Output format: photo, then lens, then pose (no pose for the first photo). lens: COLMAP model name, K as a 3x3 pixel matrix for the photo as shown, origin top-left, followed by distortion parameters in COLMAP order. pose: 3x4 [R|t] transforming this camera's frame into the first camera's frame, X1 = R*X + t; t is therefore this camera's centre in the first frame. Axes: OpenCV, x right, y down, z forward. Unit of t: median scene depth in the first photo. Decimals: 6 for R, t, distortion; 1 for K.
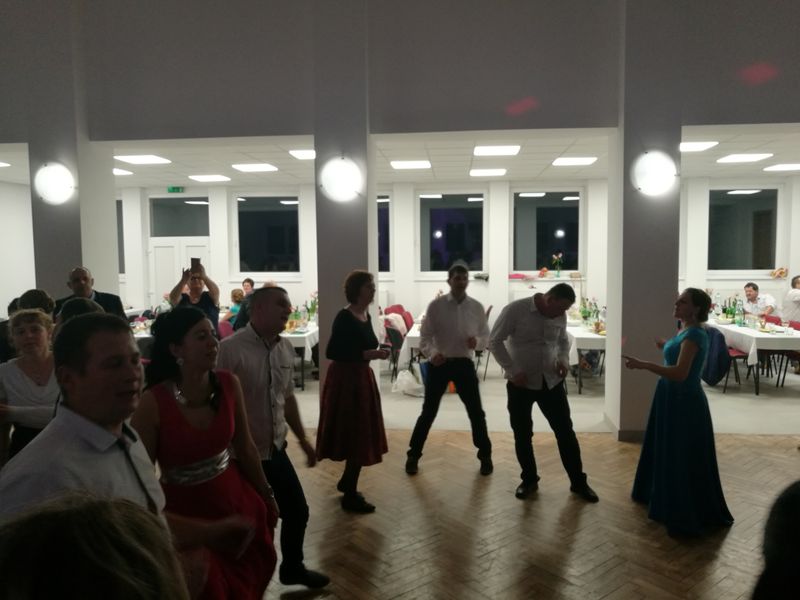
lens RADIAL K [[641.3, 0, 420.3], [0, 641.3, 308.9], [0, 0, 1]] dist [0.003285, -0.007906]
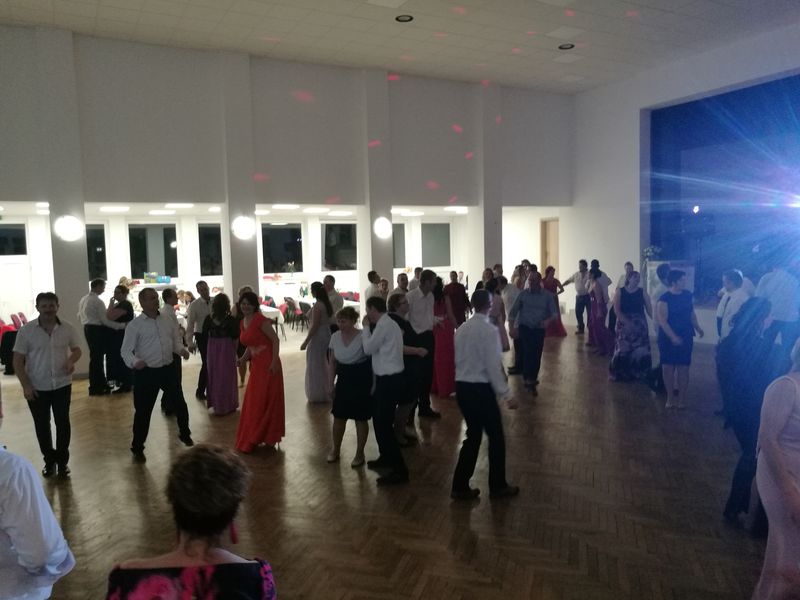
lens RADIAL K [[641.3, 0, 404.9], [0, 641.3, 299.5], [0, 0, 1]] dist [0.003285, -0.007906]
pose [[0.834911, -0.055220, 0.547608, -0.559901], [0.070113, 0.997519, -0.006308, 0.048324], [-0.545901, 0.043661, 0.836711, -0.637938]]
